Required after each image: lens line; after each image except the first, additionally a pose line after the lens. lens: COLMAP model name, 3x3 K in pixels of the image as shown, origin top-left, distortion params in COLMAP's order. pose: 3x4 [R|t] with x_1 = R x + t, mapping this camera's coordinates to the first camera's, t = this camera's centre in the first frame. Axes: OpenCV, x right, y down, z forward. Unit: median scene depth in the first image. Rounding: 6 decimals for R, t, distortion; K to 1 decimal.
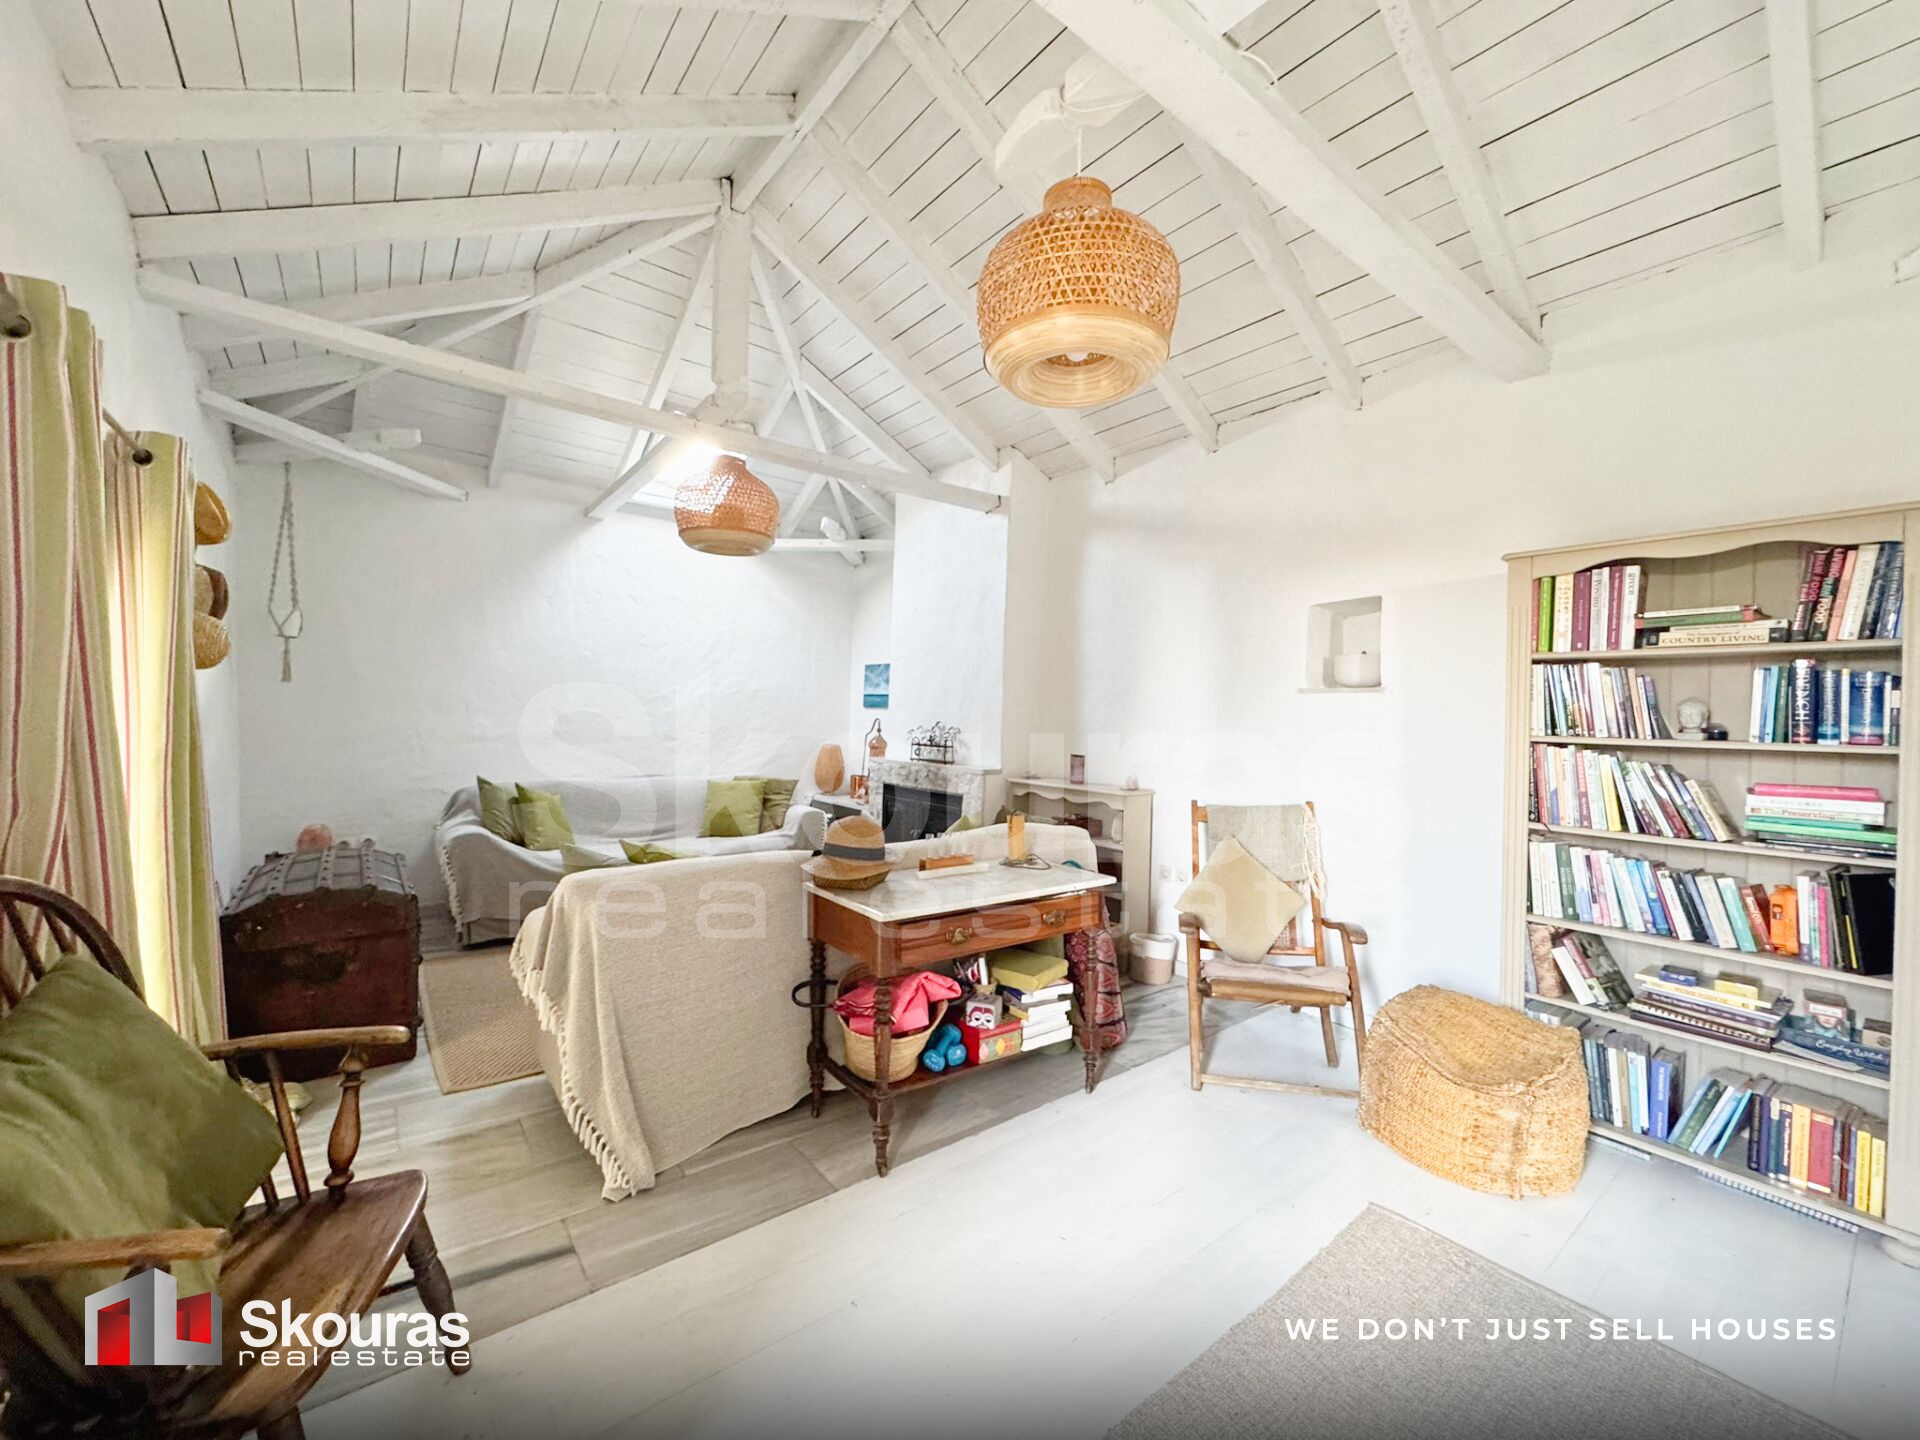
lens RADIAL K [[769.7, 0, 960.0], [0, 769.7, 720.0], [0, 0, 1]] dist [-0.001101, 0.000050]
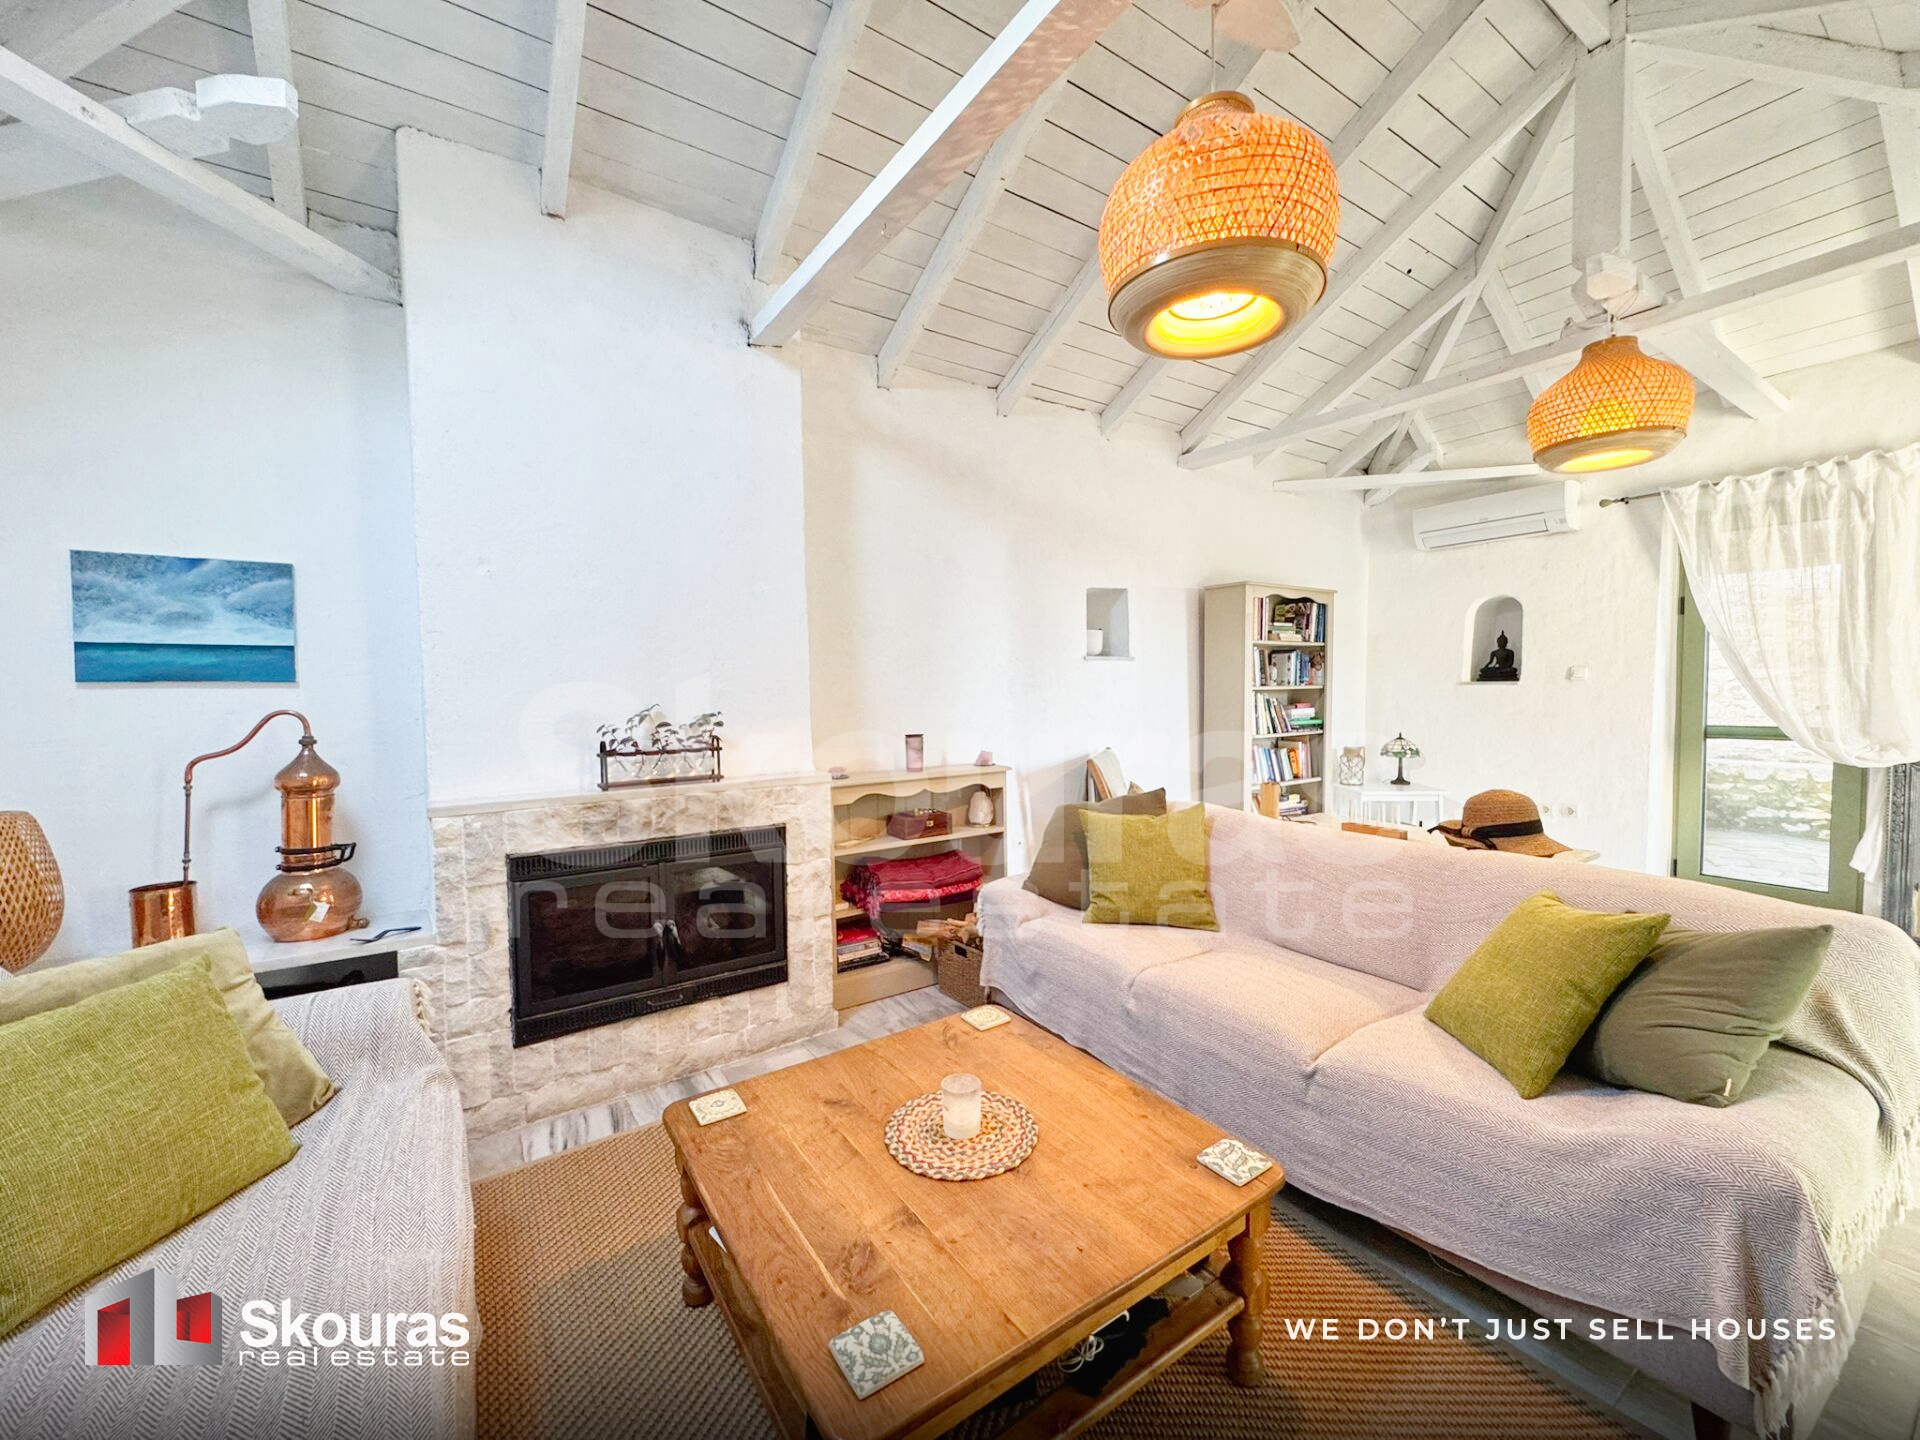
lens RADIAL K [[770.7, 0, 968.7], [0, 770.7, 713.7], [0, 0, 1]] dist [-0.001760, -0.000080]
pose [[0.072010, -0.059226, 0.995644, -0.550388], [0.021634, 0.998093, 0.057808, -0.018039], [-0.997169, 0.017377, 0.073154, 0.787042]]
